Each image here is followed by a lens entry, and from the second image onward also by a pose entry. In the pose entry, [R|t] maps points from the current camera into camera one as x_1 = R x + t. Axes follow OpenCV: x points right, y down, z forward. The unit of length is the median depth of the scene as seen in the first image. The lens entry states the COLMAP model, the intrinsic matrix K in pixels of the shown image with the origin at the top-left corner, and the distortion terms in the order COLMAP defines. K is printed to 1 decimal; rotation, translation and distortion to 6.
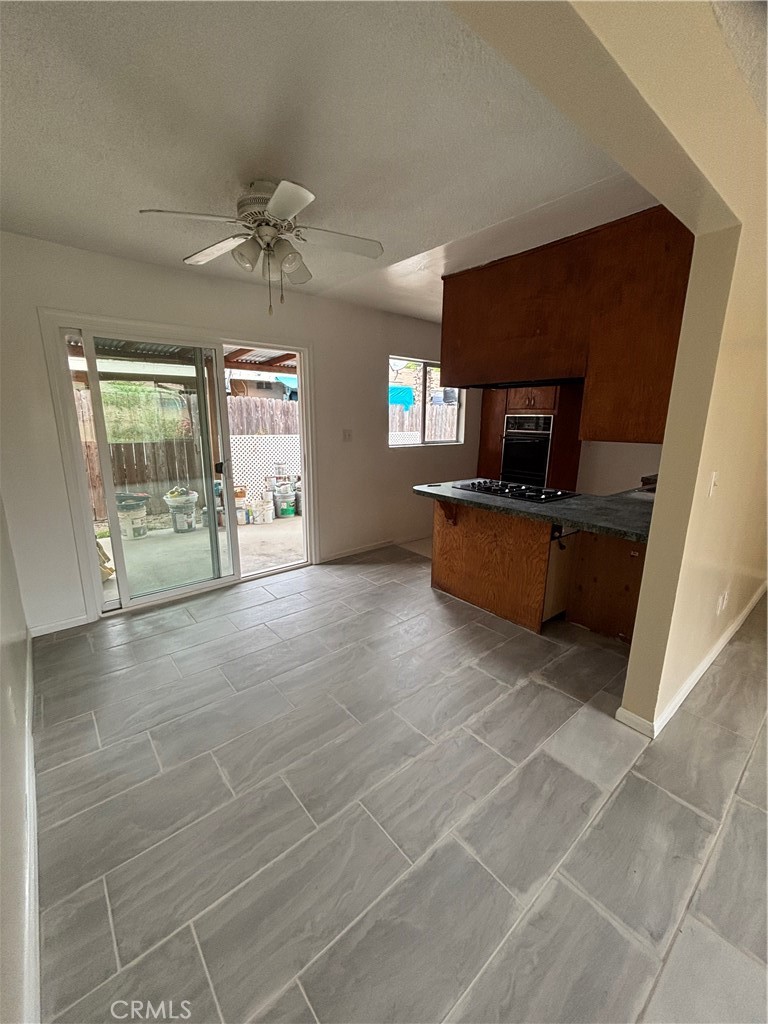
lens RADIAL K [[417.7, 0, 383.4], [0, 417.7, 510.2], [0, 0, 1]] dist [-0.003650, 0.001008]
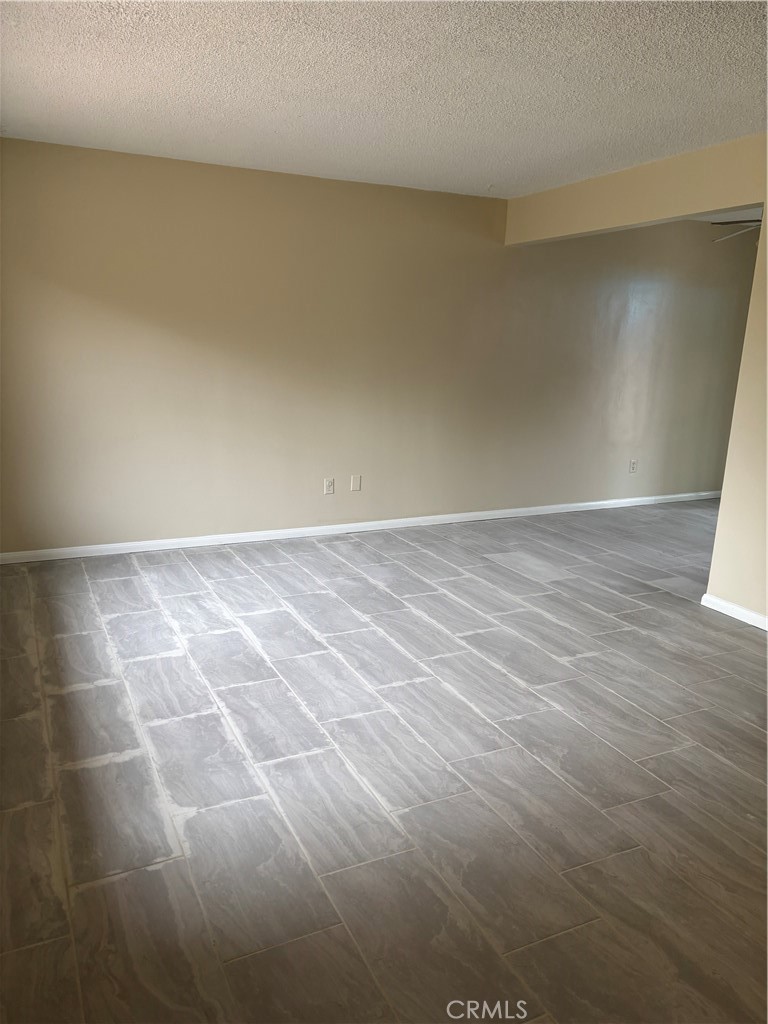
lens RADIAL K [[778.5, 0, 373.6], [0, 778.5, 504.9], [0, 0, 1]] dist [0.019012, -0.011005]
pose [[-0.249951, 0.194910, -0.948438, 2.273874], [-0.245253, 0.934843, 0.256749, -0.057969], [0.936683, 0.296782, -0.185863, 0.329899]]
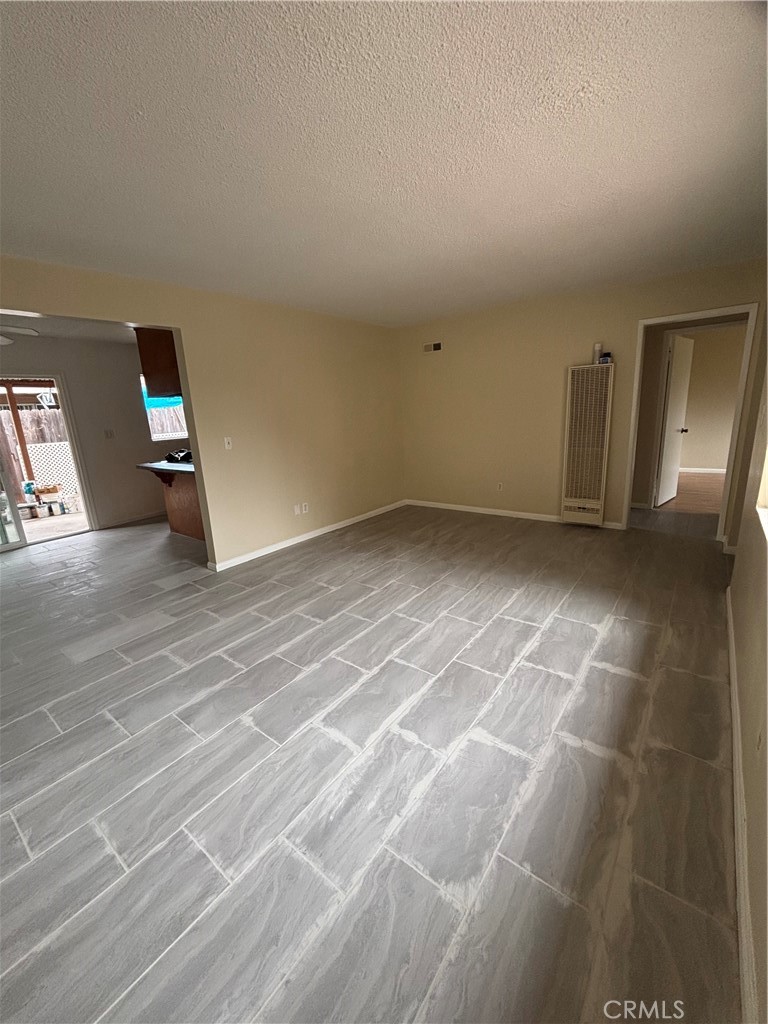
lens RADIAL K [[417.7, 0, 386.0], [0, 417.7, 506.1], [0, 0, 1]] dist [-0.003650, 0.001008]
pose [[0.973694, -0.111477, 0.198730, 0.815211], [0.110899, 0.993732, 0.014071, 0.223527], [-0.199053, 0.008339, 0.979953, -0.870417]]
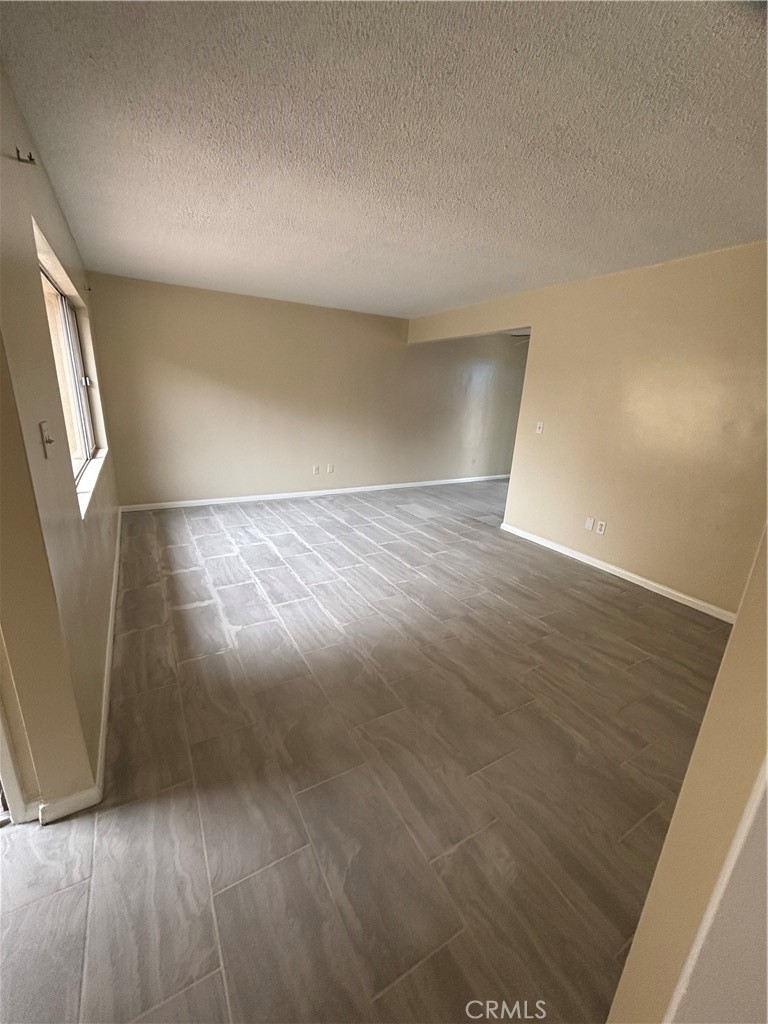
lens RADIAL K [[417.7, 0, 385.0], [0, 417.7, 508.9], [0, 0, 1]] dist [-0.003650, 0.001008]
pose [[-0.165838, 0.252235, -0.953349, 2.342444], [-0.267331, 0.919038, 0.289660, -0.069322], [0.949227, 0.302897, -0.084981, 0.394485]]
